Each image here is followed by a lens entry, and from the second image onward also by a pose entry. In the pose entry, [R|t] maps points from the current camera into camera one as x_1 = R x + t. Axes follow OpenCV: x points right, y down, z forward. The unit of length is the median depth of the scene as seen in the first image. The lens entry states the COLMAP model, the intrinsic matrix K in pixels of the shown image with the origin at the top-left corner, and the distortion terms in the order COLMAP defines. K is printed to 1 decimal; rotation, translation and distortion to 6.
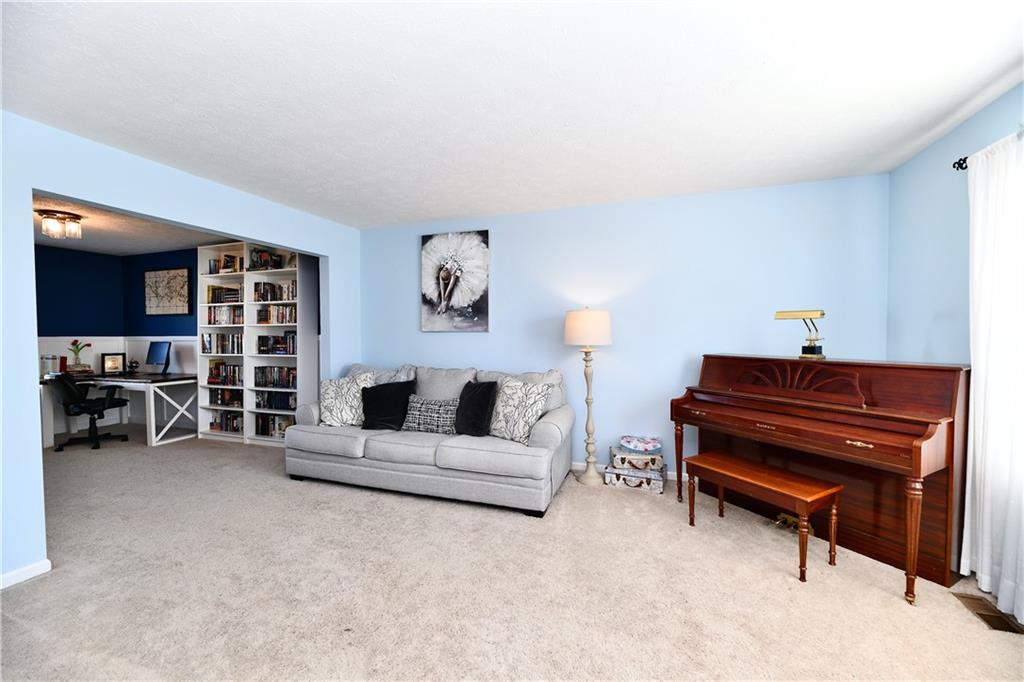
lens RADIAL K [[411.0, 0, 509.9], [0, 411.0, 344.7], [0, 0, 1]] dist [-0.001581, -0.002758]
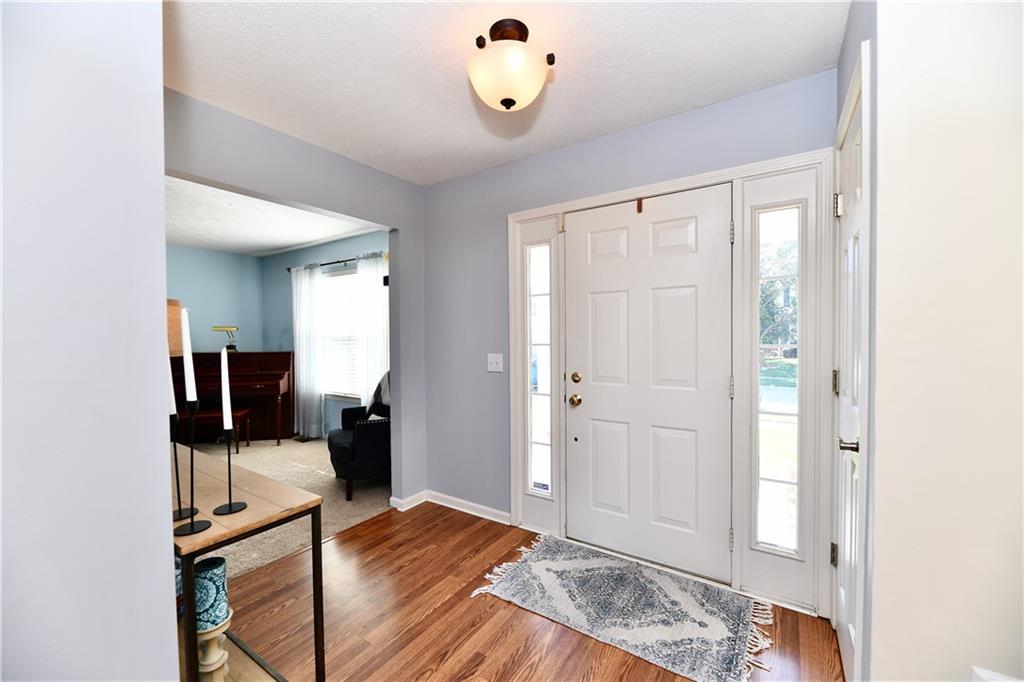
lens RADIAL K [[411.0, 0, 509.9], [0, 411.0, 344.7], [0, 0, 1]] dist [-0.001581, -0.002758]
pose [[0.251173, -0.016408, 0.967803, -0.517411], [0.027553, 0.999572, 0.009796, 0.011779], [-0.967550, 0.024206, 0.251518, -0.483835]]
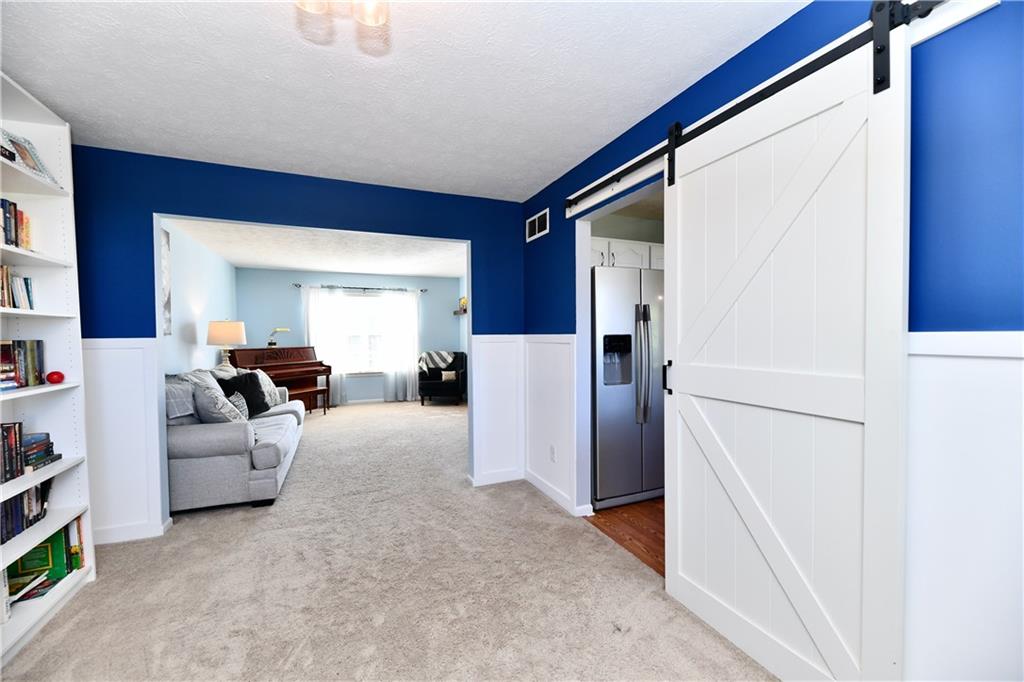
lens RADIAL K [[411.0, 0, 509.9], [0, 411.0, 344.7], [0, 0, 1]] dist [-0.001581, -0.002758]
pose [[-0.677954, -0.006966, 0.735072, -1.332791], [0.029858, 0.998869, 0.037004, -0.019801], [-0.734498, 0.047035, -0.676979, 1.067816]]
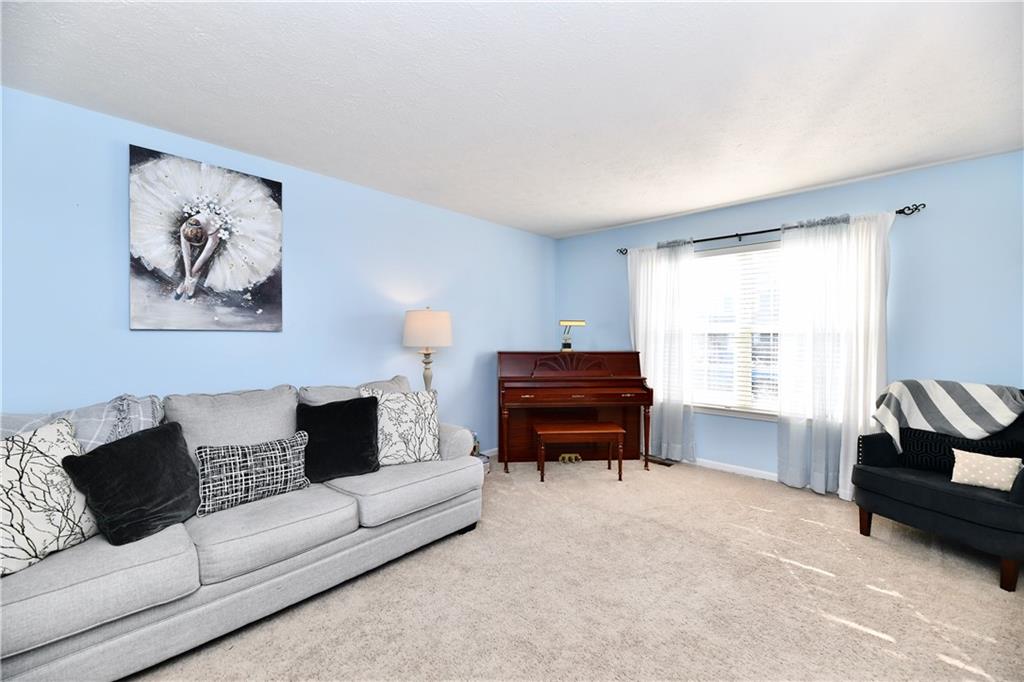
lens RADIAL K [[411.0, 0, 509.9], [0, 411.0, 344.7], [0, 0, 1]] dist [-0.001581, -0.002758]
pose [[0.398471, -0.017337, 0.917017, -0.525563], [0.022679, 0.999702, 0.009045, -0.006852], [-0.916901, 0.017193, 0.398745, 0.376655]]
